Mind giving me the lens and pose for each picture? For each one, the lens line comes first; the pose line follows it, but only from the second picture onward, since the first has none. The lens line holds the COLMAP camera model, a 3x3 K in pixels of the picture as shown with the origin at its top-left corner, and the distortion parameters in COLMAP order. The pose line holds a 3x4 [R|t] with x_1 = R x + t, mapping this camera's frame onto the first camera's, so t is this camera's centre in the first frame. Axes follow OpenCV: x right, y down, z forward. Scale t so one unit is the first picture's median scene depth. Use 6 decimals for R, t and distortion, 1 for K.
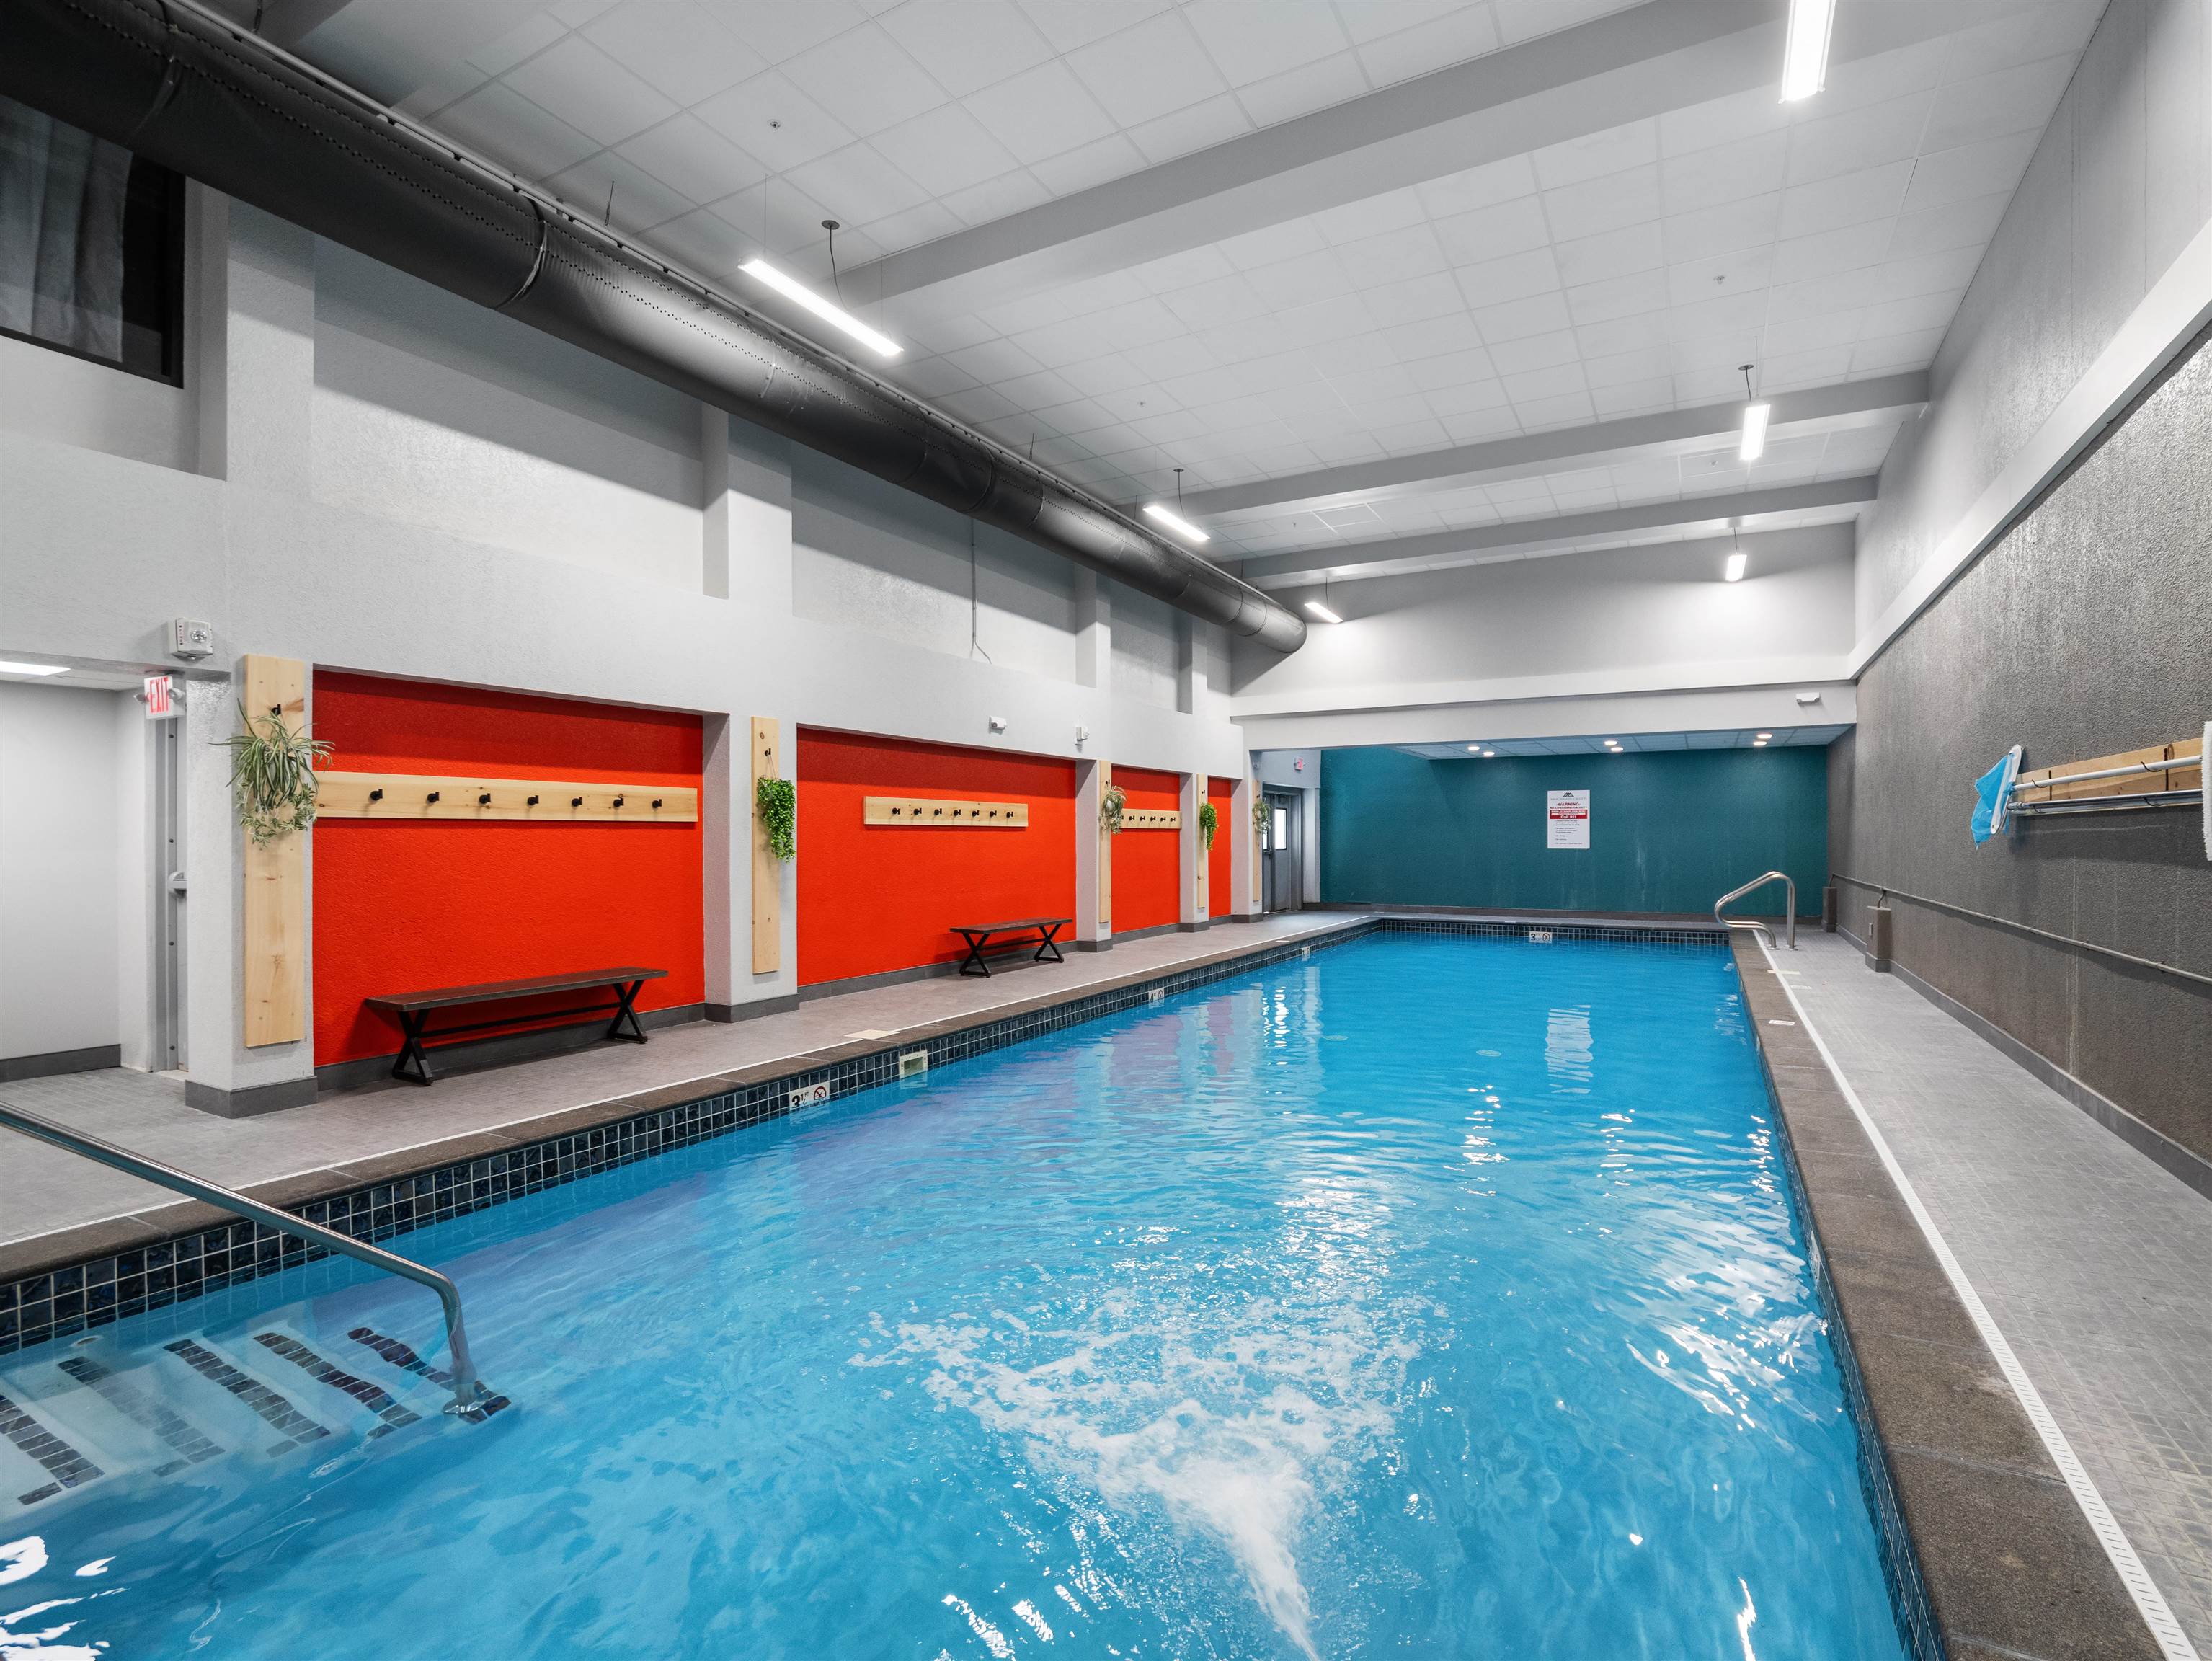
lens RADIAL K [[1066.4, 0, 1116.3], [0, 1066.4, 835.3], [0, 0, 1]] dist [-0.000597, -0.000235]
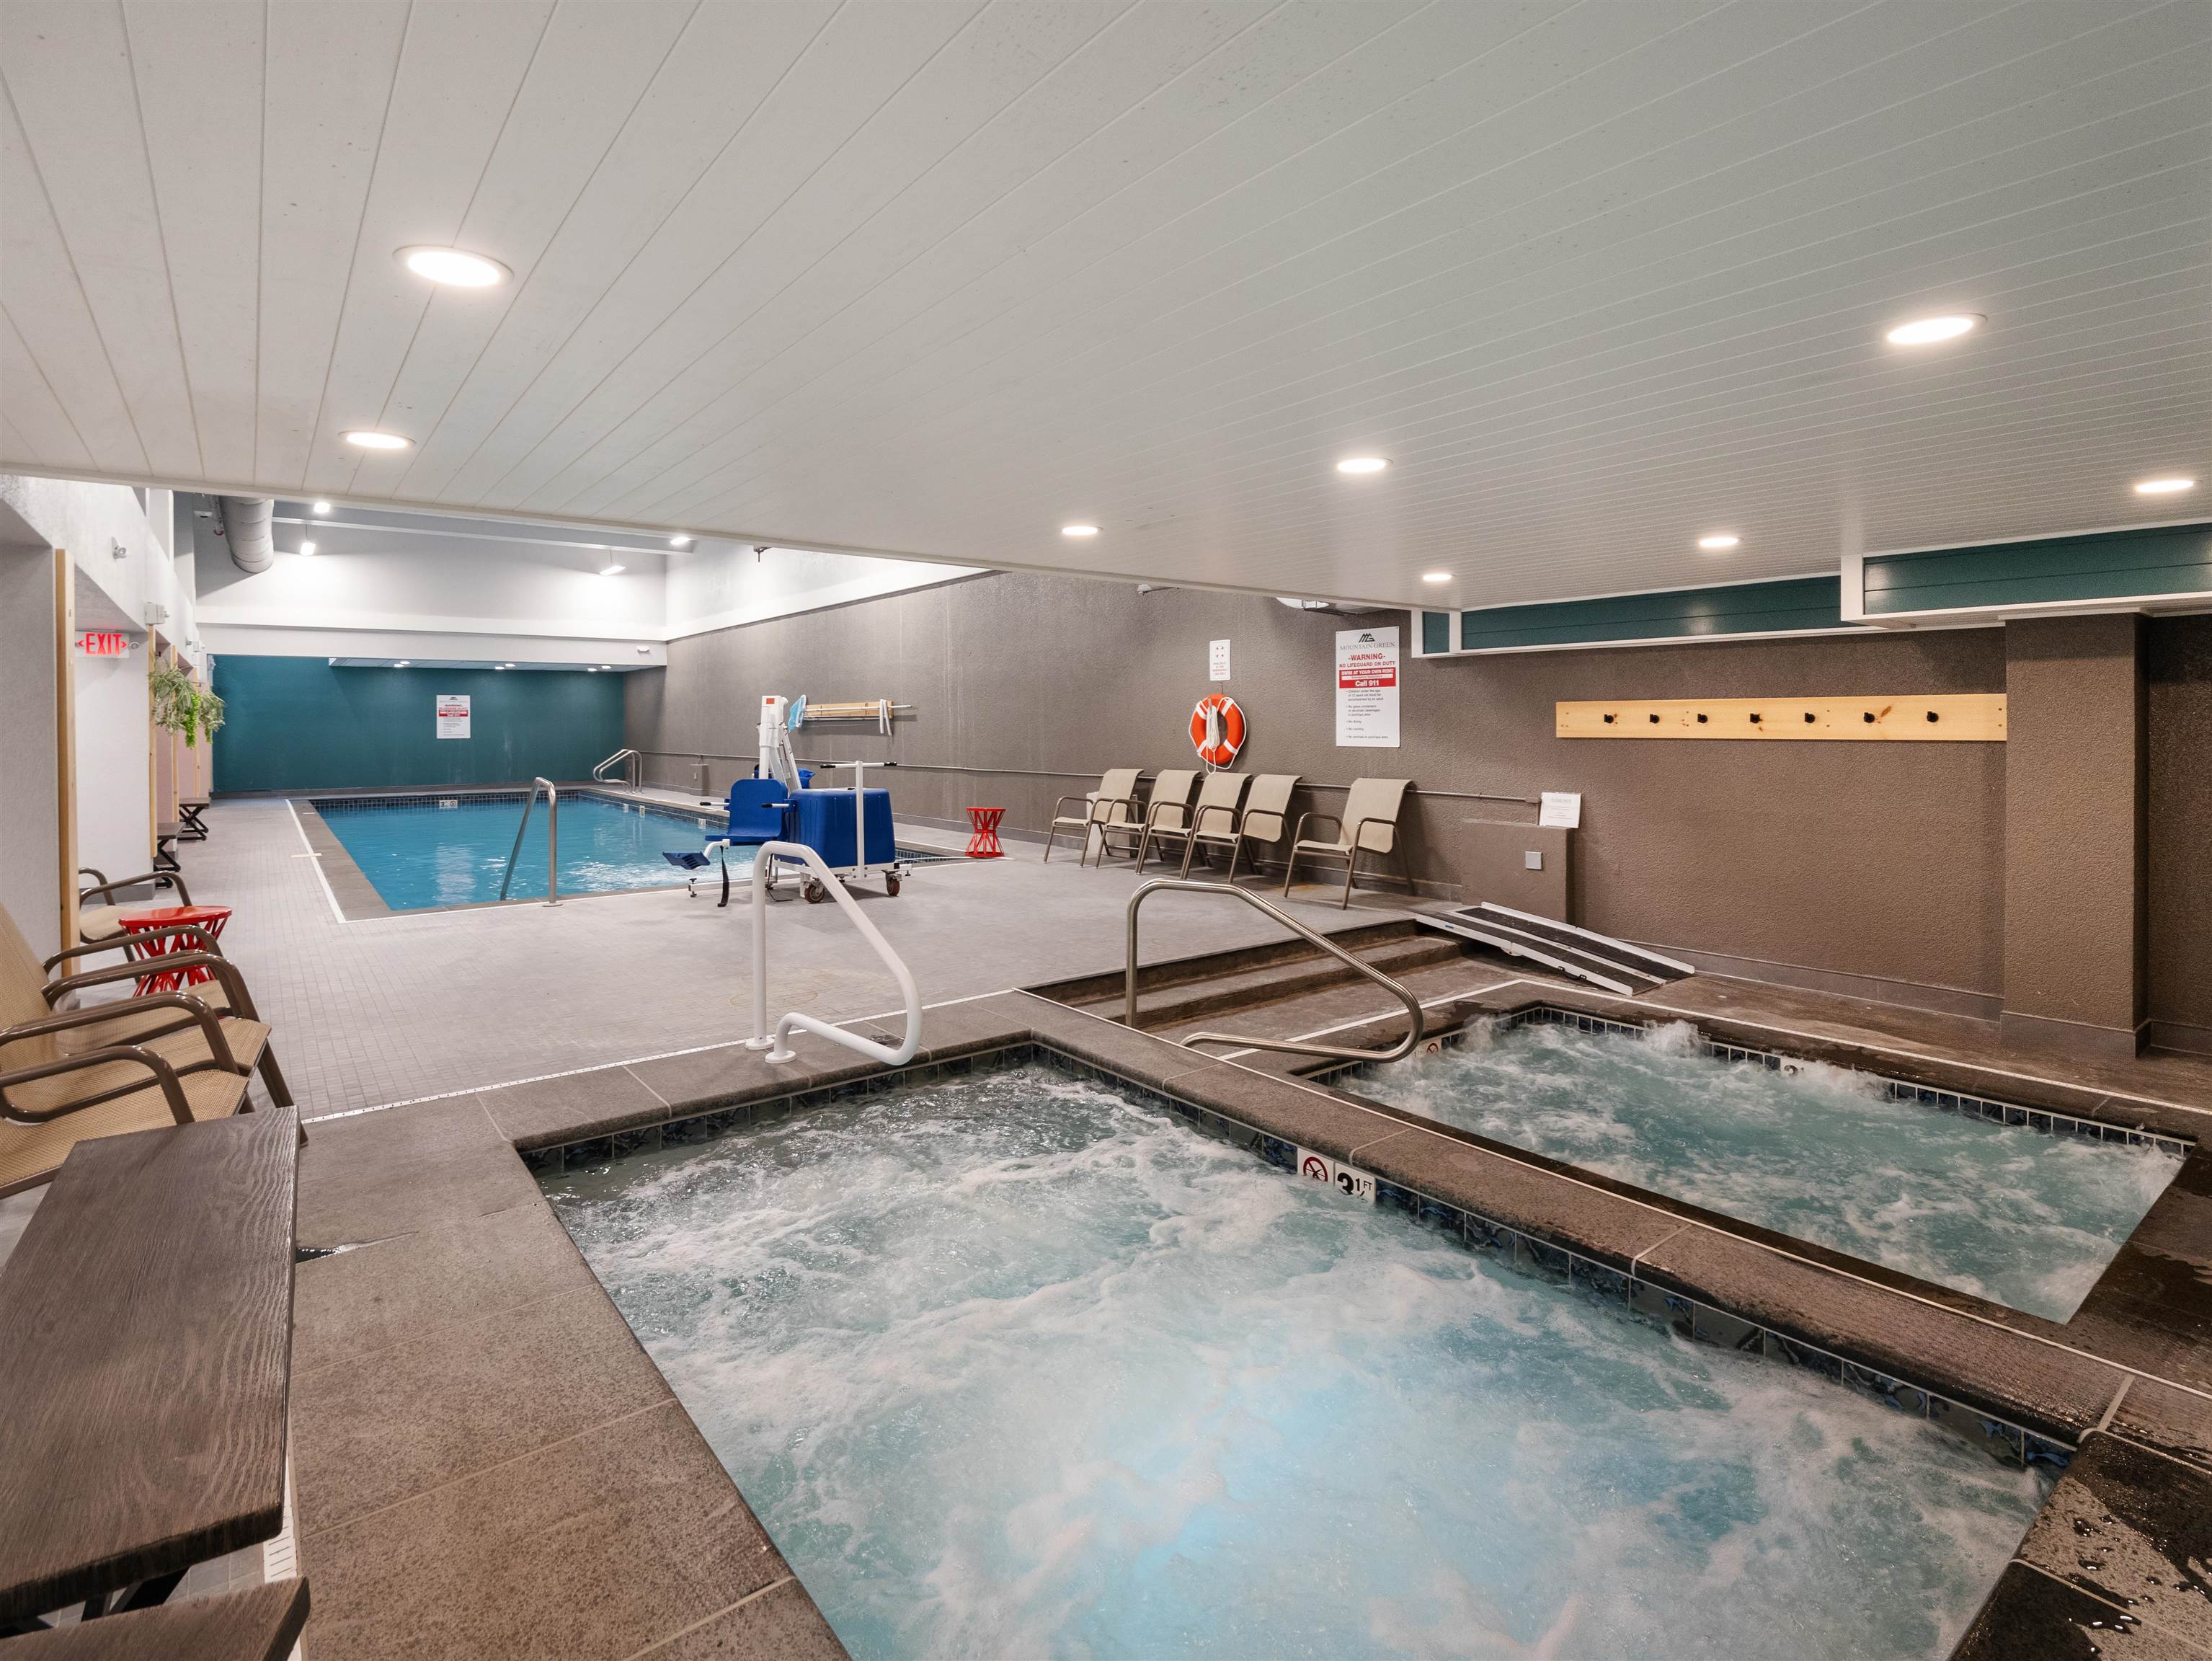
lens RADIAL K [[1107.3, 0, 1104.1], [0, 1107.3, 703.3], [0, 0, 1]] dist [-0.018504, -0.000196]
pose [[0.395694, 0.017286, 0.918220, -0.573346], [0.004401, 0.999776, -0.020718, 0.000159], [-0.918372, 0.012239, 0.395529, -0.328421]]
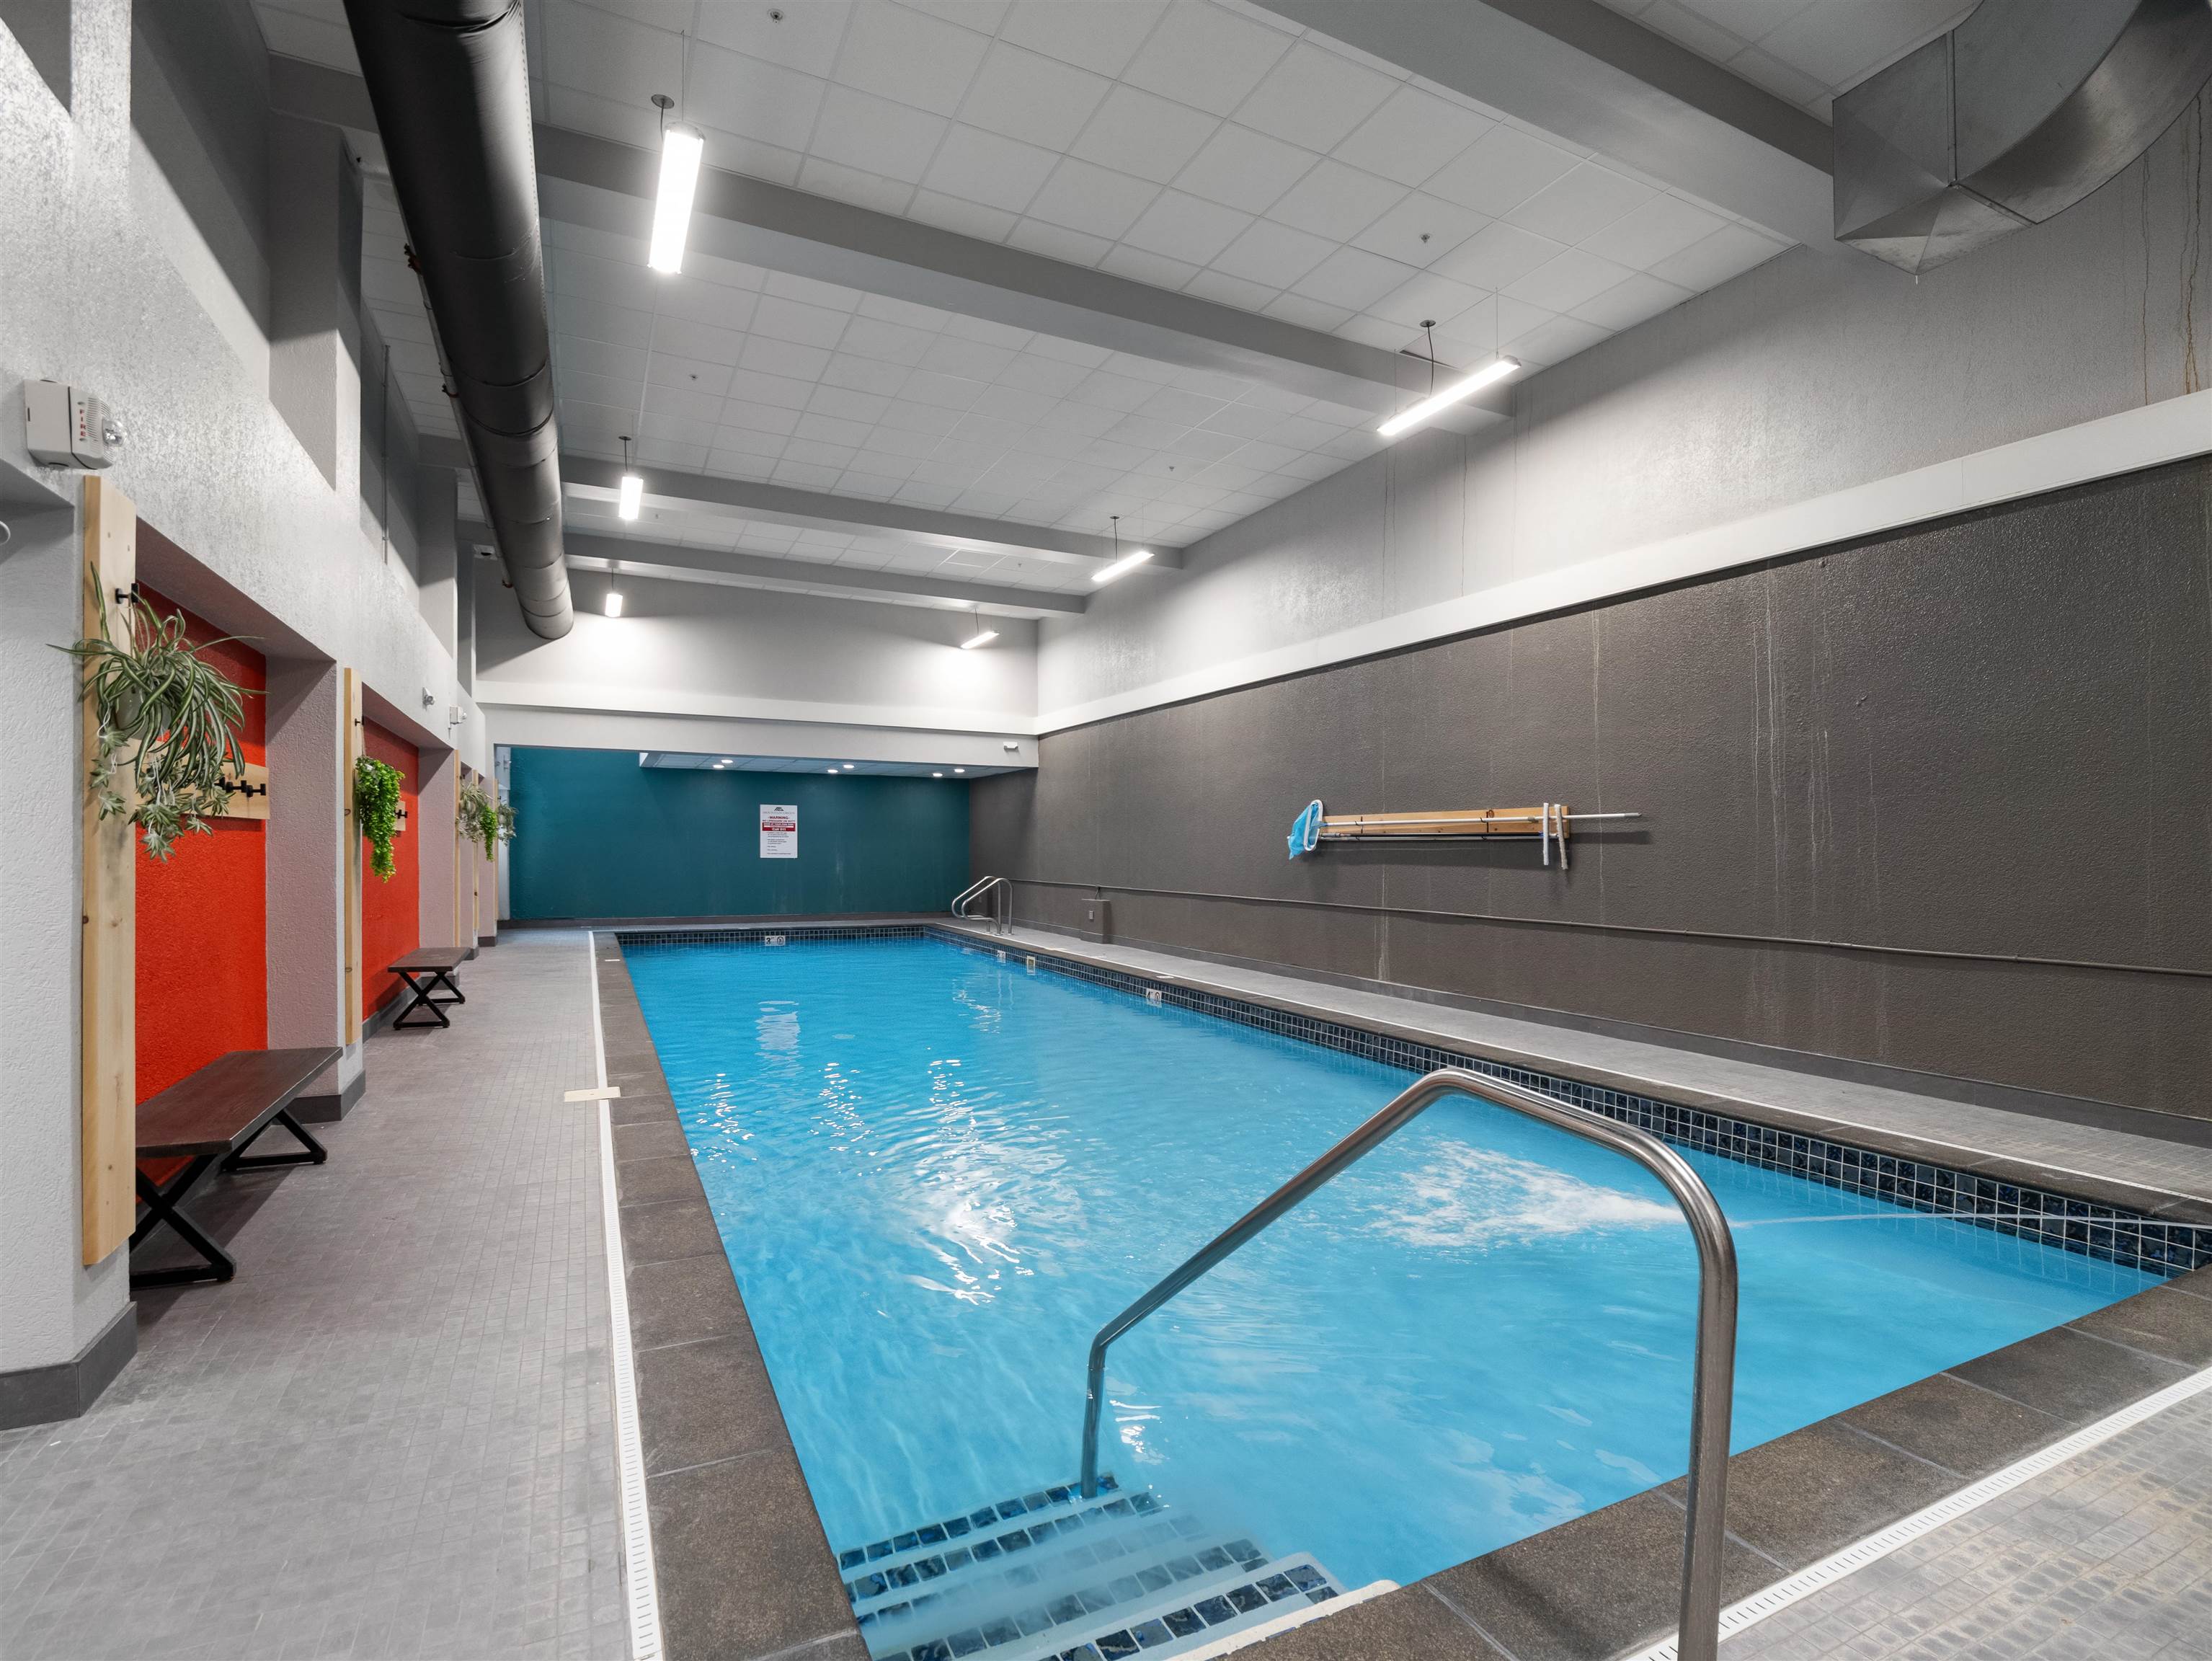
lens RADIAL K [[1066.4, 0, 1116.3], [0, 1066.4, 835.3], [0, 0, 1]] dist [-0.000597, -0.000235]
pose [[0.567725, 0.016596, 0.823051, -0.304795], [-0.009843, 0.999862, -0.013372, 0.000021], [-0.823159, -0.000510, 0.567811, 0.104918]]
